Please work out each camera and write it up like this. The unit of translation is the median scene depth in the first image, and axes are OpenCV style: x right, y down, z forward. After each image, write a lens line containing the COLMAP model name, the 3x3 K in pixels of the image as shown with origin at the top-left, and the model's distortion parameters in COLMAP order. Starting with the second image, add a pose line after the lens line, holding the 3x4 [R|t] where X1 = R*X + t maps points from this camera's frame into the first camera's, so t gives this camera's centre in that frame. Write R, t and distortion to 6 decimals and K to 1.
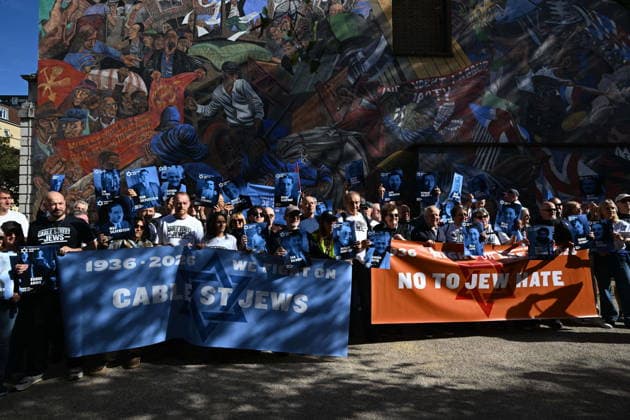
lens RADIAL K [[303.6, 0, 315.0], [0, 303.6, 210.0], [0, 0, 1]] dist [0.000266, -0.000103]
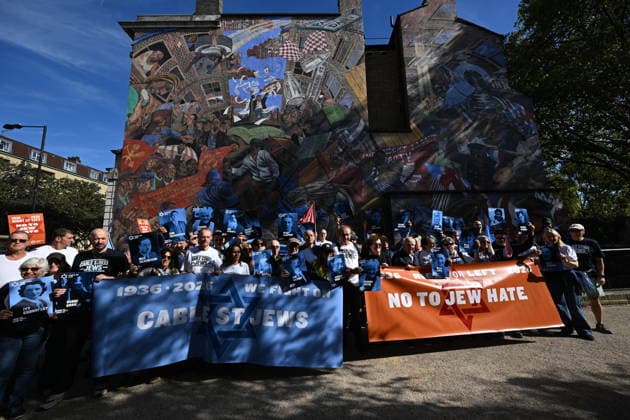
lens RADIAL K [[299.7, 0, 314.4], [0, 299.7, 212.0], [0, 0, 1]] dist [0.002256, 0.000555]
pose [[0.999790, -0.012301, 0.016415, -0.024910], [0.013770, 0.995612, -0.092561, -0.006505], [-0.015204, 0.092767, 0.995572, -0.324952]]
